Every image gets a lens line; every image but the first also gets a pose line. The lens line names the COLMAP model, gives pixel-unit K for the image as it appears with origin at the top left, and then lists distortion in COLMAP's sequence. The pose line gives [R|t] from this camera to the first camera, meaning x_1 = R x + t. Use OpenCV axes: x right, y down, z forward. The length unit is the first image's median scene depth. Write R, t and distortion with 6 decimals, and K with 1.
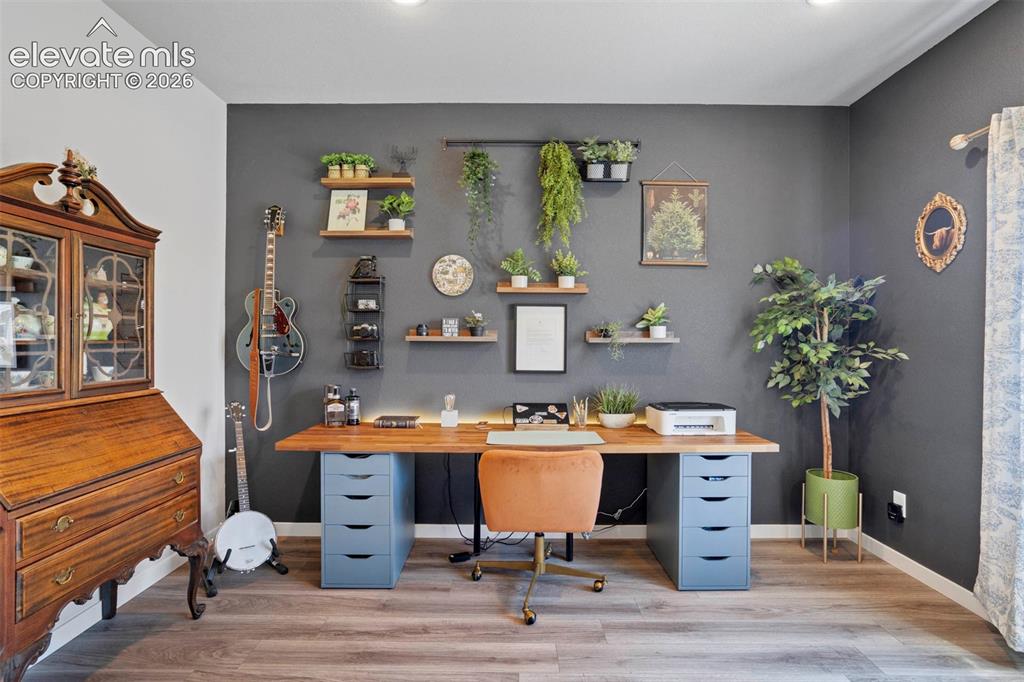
lens RADIAL K [[480.0, 0, 513.7], [0, 480.0, 343.0], [0, 0, 1]] dist [-0.016618, 0.009045]
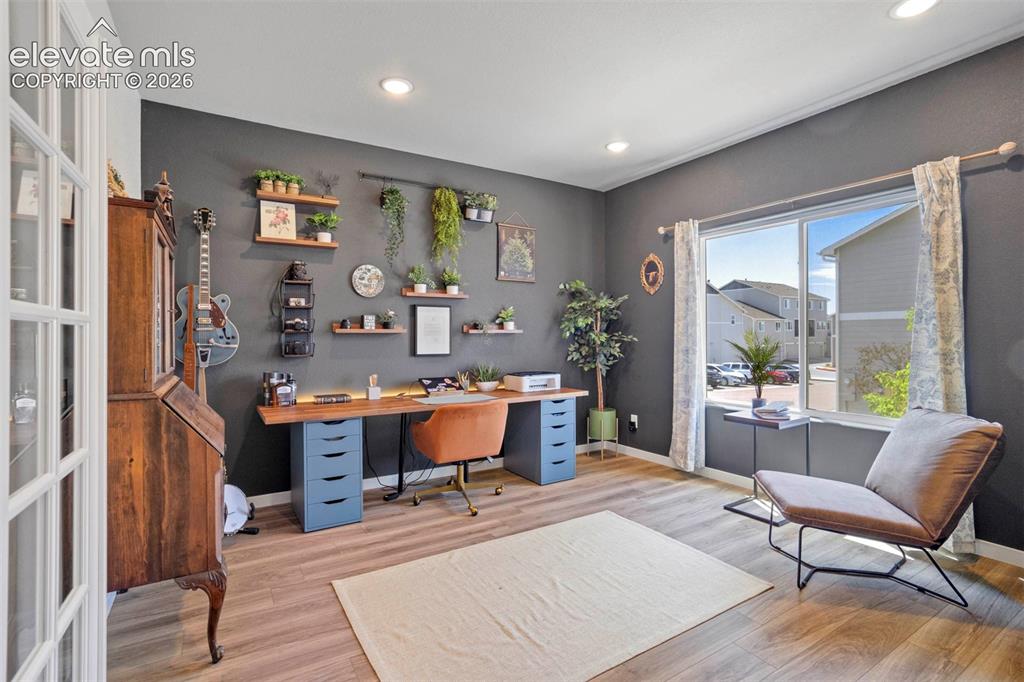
lens RADIAL K [[480.0, 0, 503.4], [0, 480.0, 333.5], [0, 0, 1]] dist [-0.016618, 0.009045]
pose [[0.856579, -0.007344, 0.515964, -0.510952], [0.010091, 0.999946, -0.002520, 0.004670], [-0.515917, 0.007366, 0.856607, -0.281886]]
